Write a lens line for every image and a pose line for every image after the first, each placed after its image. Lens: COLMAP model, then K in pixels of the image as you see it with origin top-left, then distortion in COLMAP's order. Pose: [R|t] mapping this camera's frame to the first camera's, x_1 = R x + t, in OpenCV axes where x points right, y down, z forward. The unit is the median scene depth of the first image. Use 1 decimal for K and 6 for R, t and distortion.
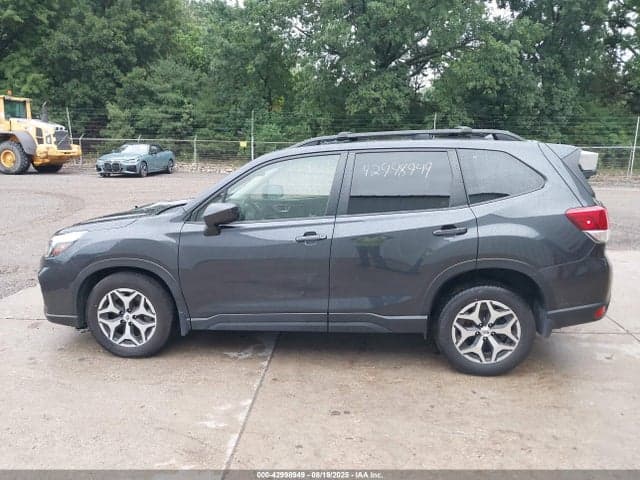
lens RADIAL K [[502.1, 0, 321.5], [0, 502.1, 238.9], [0, 0, 1]] dist [0.005804, -0.012520]
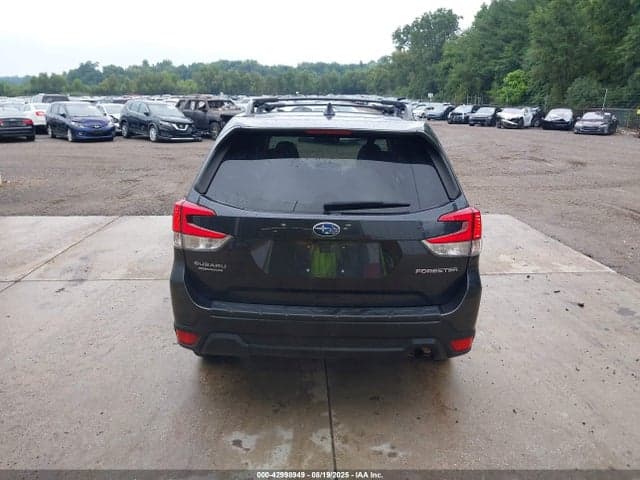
lens RADIAL K [[502.1, 0, 321.5], [0, 502.1, 238.9], [0, 0, 1]] dist [0.005804, -0.012520]
pose [[0.103438, 0.253388, -0.961819, 1.155235], [-0.207855, 0.951162, 0.228227, -0.196878], [0.972675, 0.176312, 0.151054, 0.956182]]
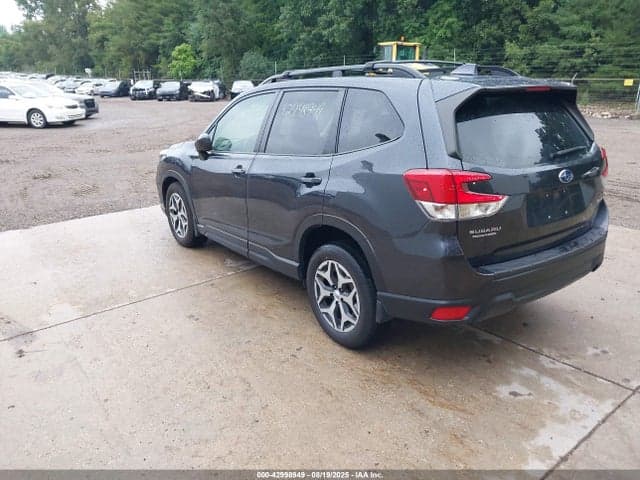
lens RADIAL K [[502.1, 0, 321.5], [0, 502.1, 238.9], [0, 0, 1]] dist [0.005804, -0.012520]
pose [[0.681886, 0.207820, -0.701314, 0.831471], [-0.128039, 0.977899, 0.165288, -0.054717], [0.720164, -0.022912, 0.693425, 0.324401]]
